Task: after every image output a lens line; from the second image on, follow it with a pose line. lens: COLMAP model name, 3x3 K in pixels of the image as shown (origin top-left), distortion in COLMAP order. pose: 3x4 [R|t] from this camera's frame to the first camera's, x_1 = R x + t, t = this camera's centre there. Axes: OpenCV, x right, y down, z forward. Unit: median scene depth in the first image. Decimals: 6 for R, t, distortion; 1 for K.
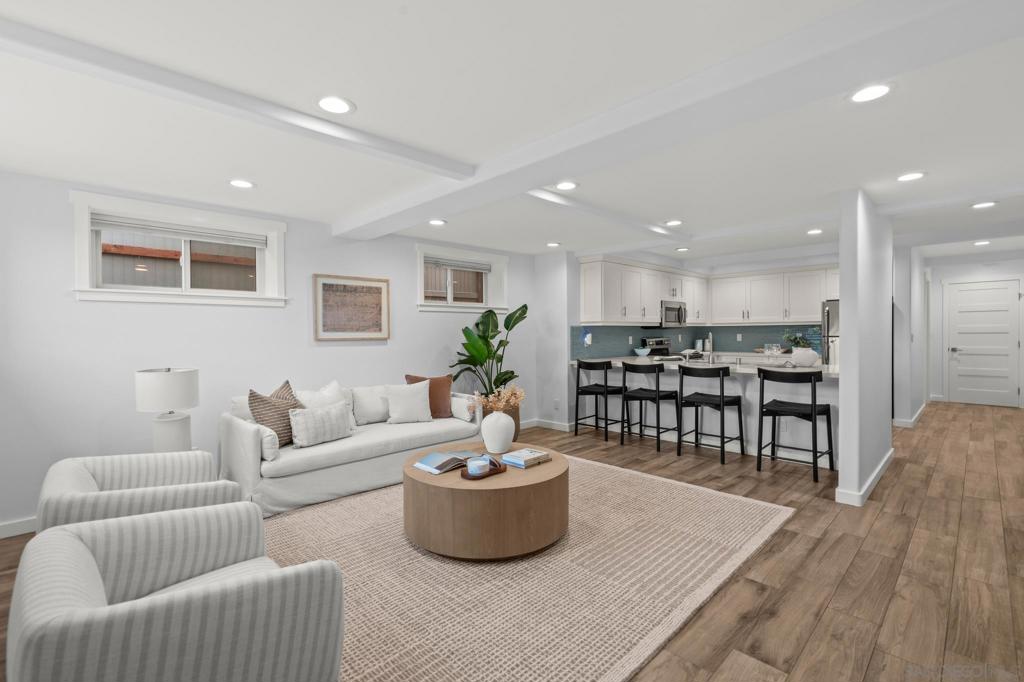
lens RADIAL K [[460.2, 0, 520.9], [0, 460.2, 335.6], [0, 0, 1]] dist [-0.001996, 0.001531]
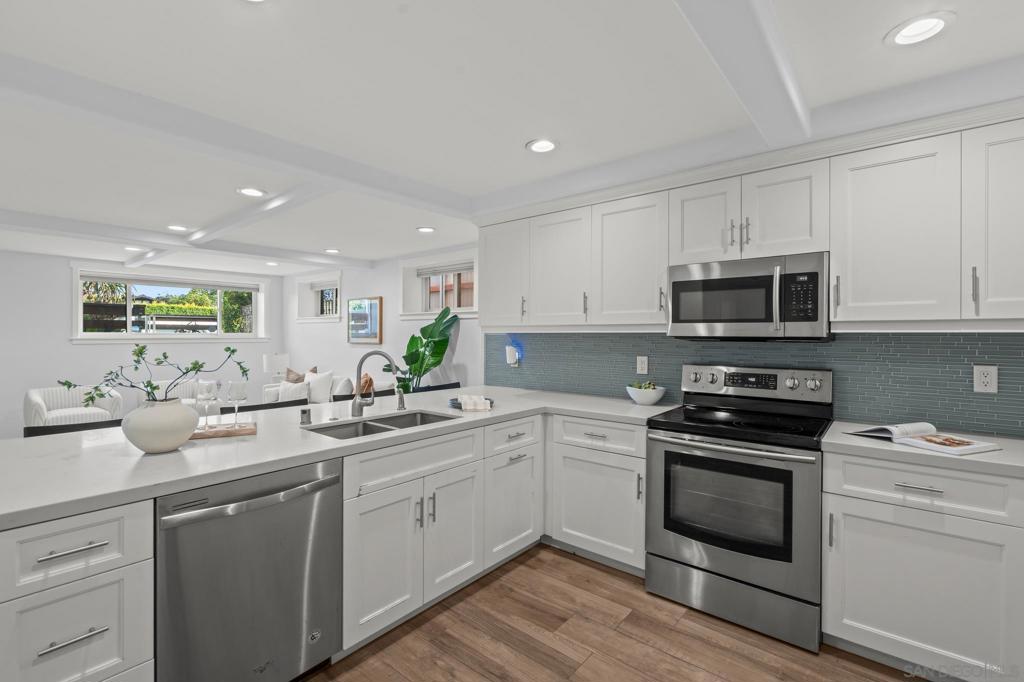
lens RADIAL K [[460.2, 0, 506.8], [0, 460.2, 336.0], [0, 0, 1]] dist [-0.001996, 0.001531]
pose [[0.089860, 0.009551, -0.995909, 1.134441], [-0.013478, 0.999874, 0.008373, -0.033839], [0.995863, 0.012670, 0.089977, 1.407497]]
